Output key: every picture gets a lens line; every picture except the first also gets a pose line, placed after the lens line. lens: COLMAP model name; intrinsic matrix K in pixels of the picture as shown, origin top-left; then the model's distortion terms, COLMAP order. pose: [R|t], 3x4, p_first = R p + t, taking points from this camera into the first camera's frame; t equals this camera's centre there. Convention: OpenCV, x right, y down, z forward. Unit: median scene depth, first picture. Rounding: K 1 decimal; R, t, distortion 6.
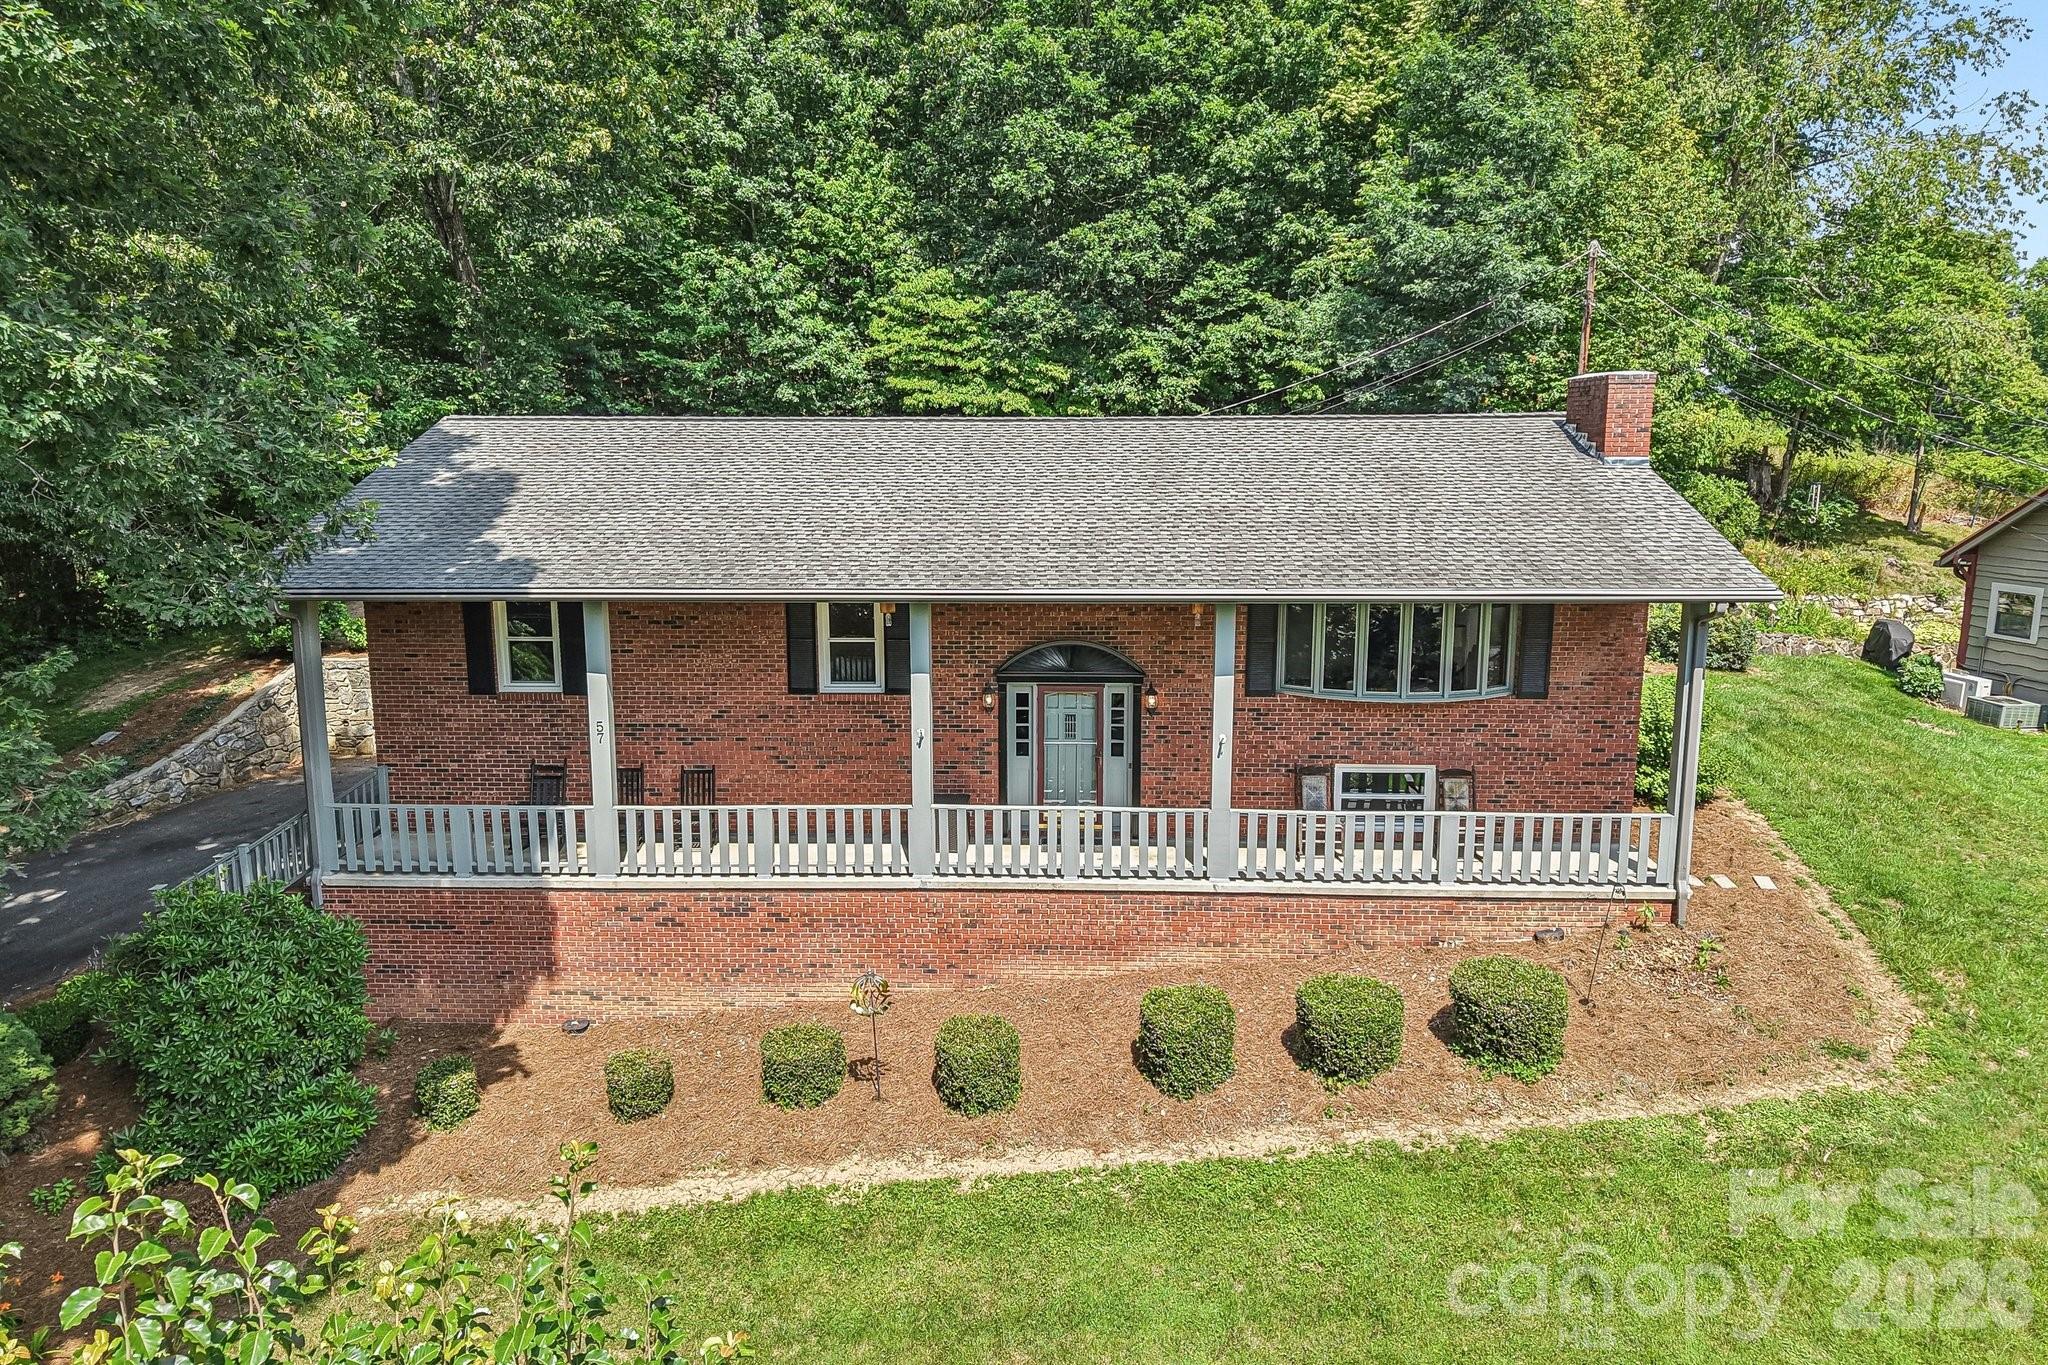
lens RADIAL K [[1383.1, 0, 1023.5], [0, 1383.1, 709.6], [0, 0, 1]] dist [0.011728, 0.002146]
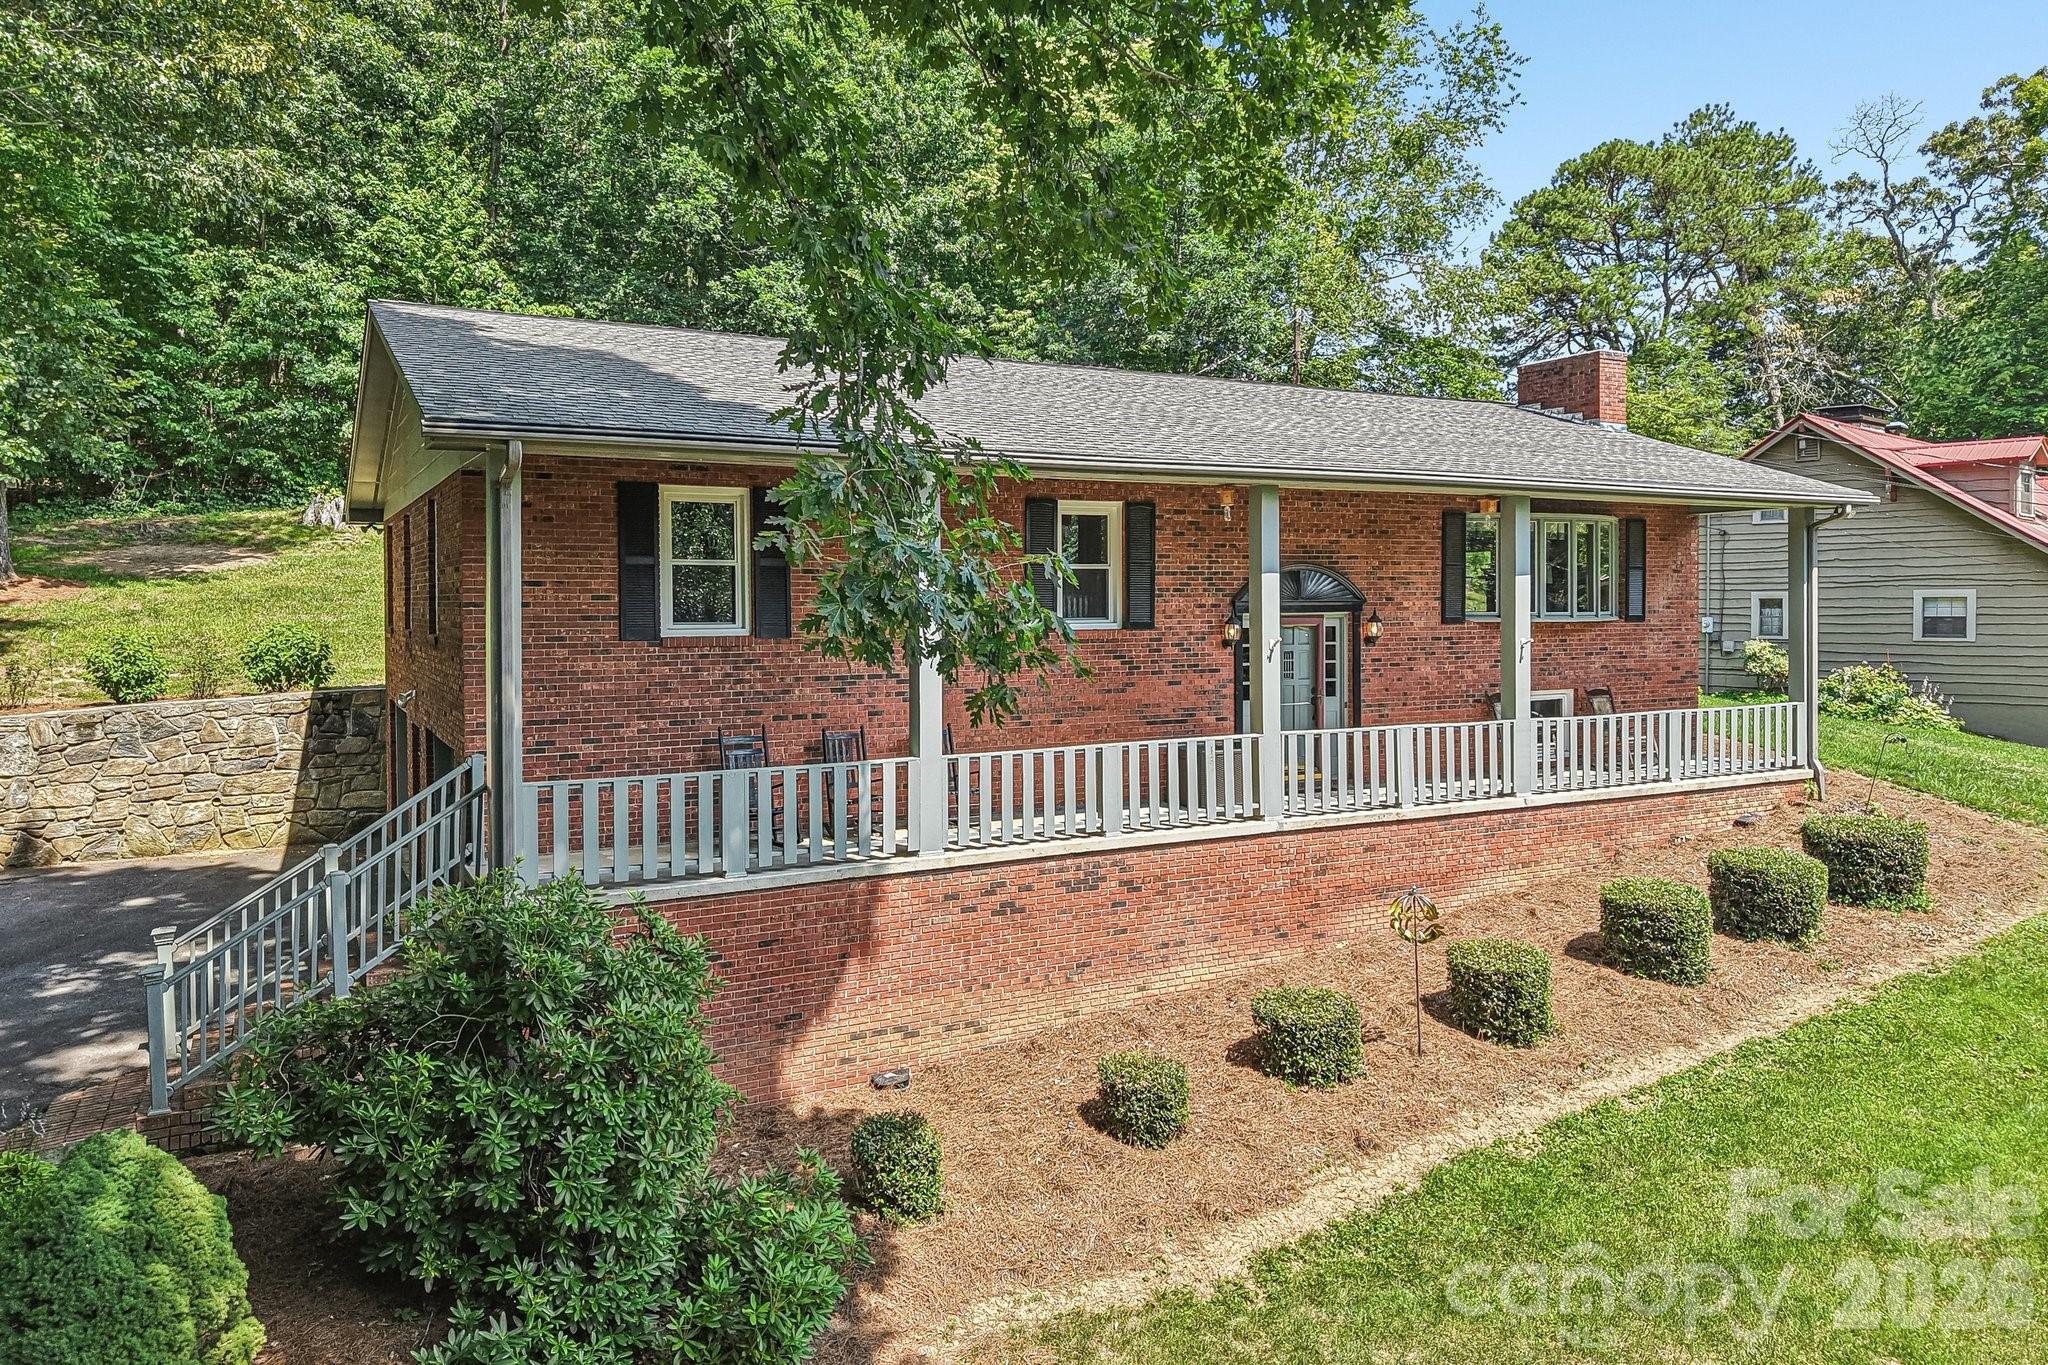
lens RADIAL K [[1411.7, 0, 1021.1], [0, 1411.7, 615.5], [0, 0, 1]] dist [0.048935, -0.068042]
pose [[0.857794, -0.006901, 0.513948, -0.365329], [0.104246, 0.981465, -0.160811, 0.068984], [-0.503312, 0.191520, 0.842613, 0.181158]]
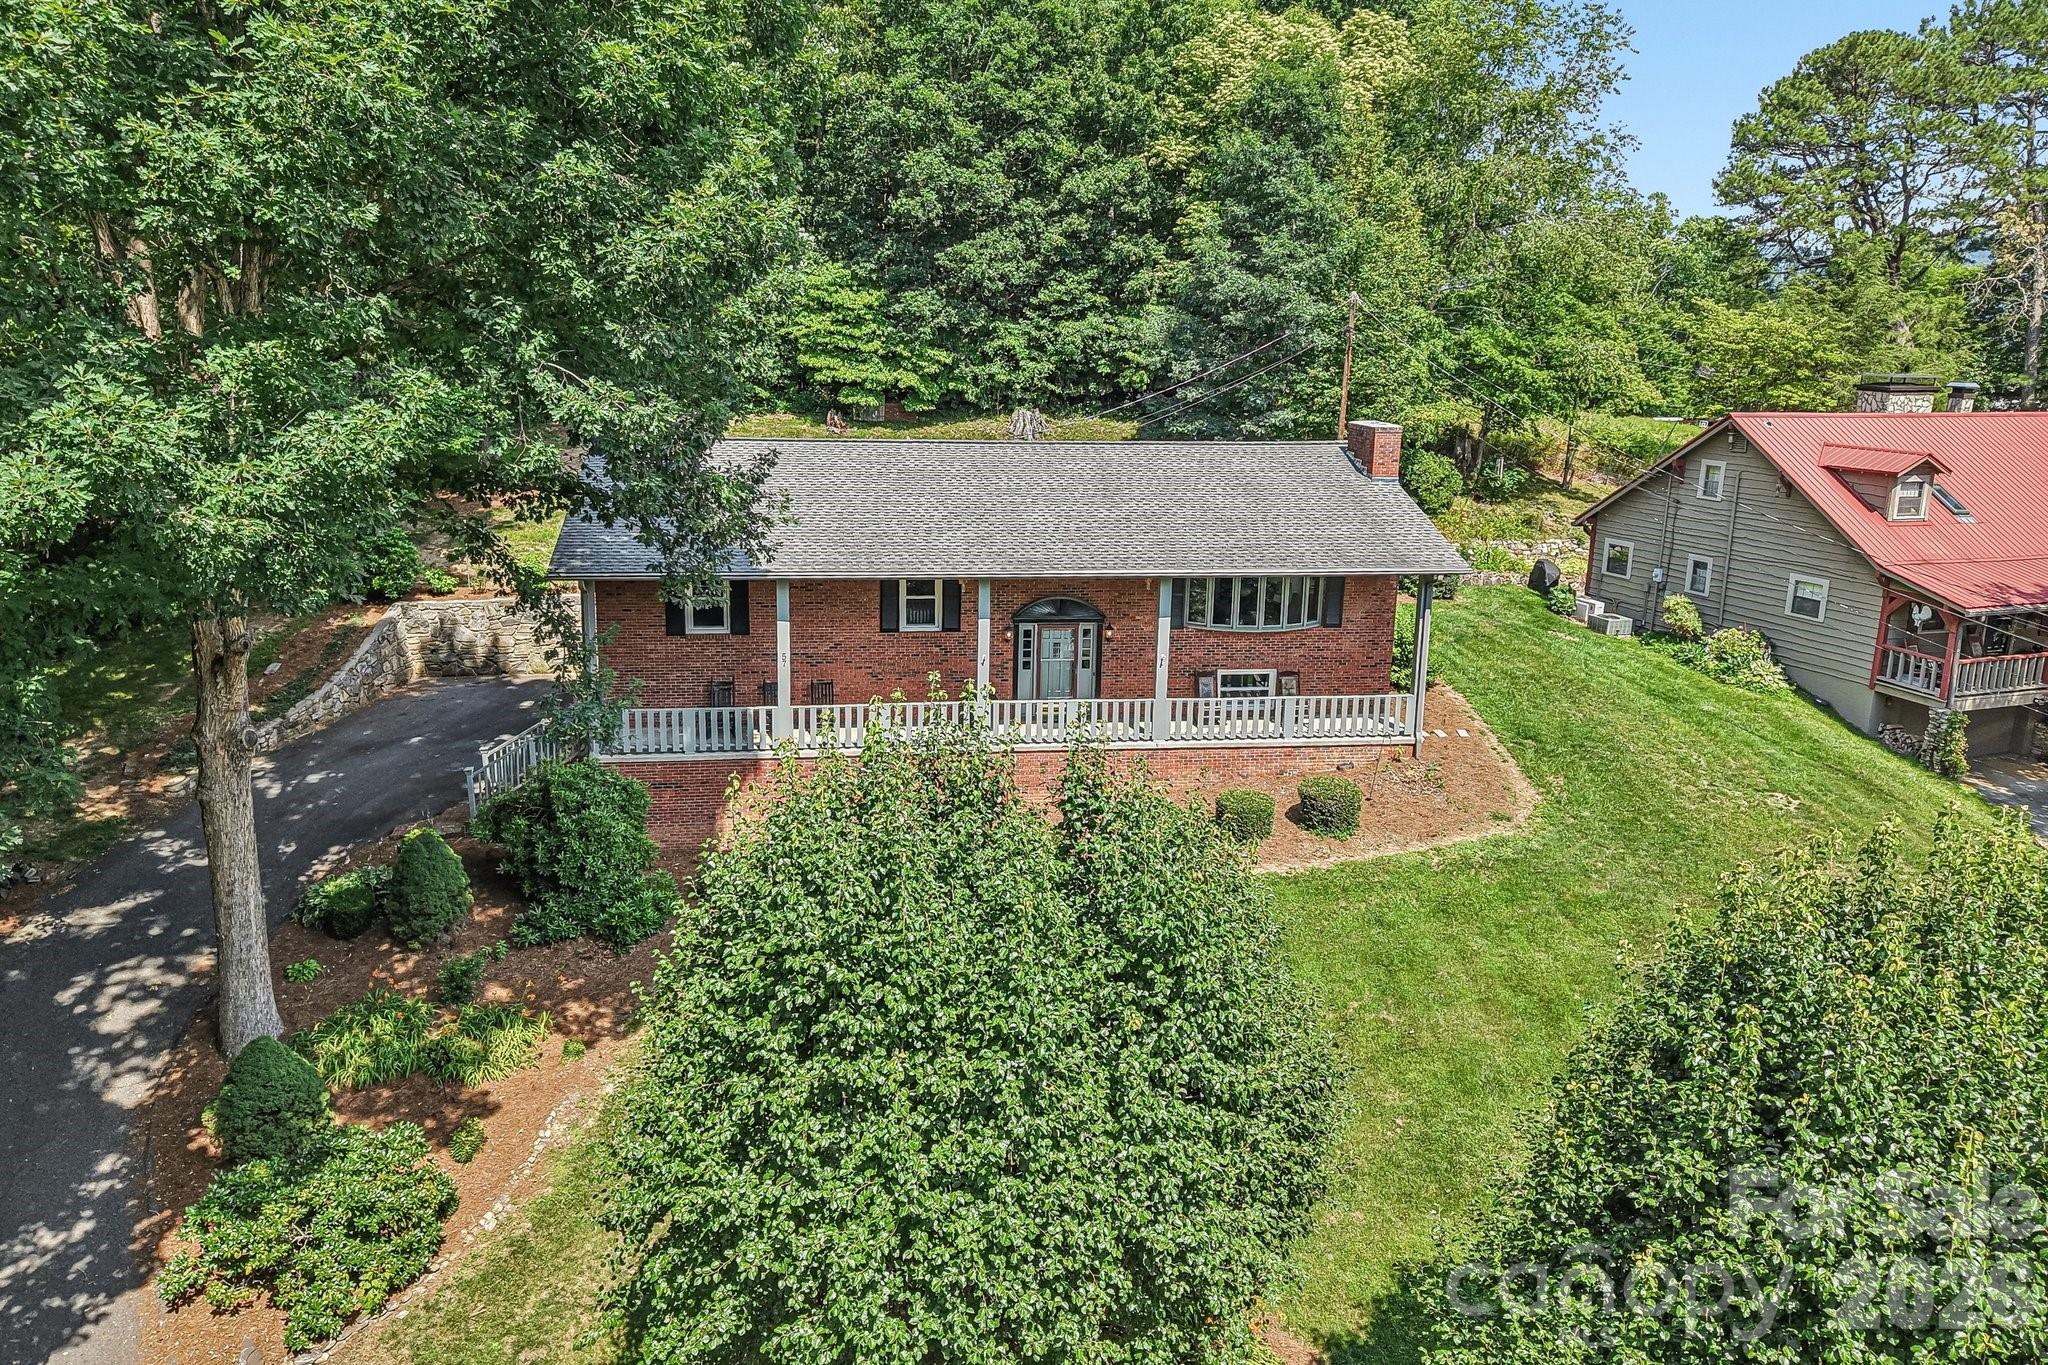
lens RADIAL K [[1387.3, 0, 998.4], [0, 1387.3, 680.1], [0, 0, 1]] dist [0.058126, -0.063870]
pose [[0.986346, -0.023561, 0.162992, -0.179439], [0.014859, 0.998408, 0.054407, -0.024876], [-0.164015, -0.051243, 0.985126, -0.345806]]
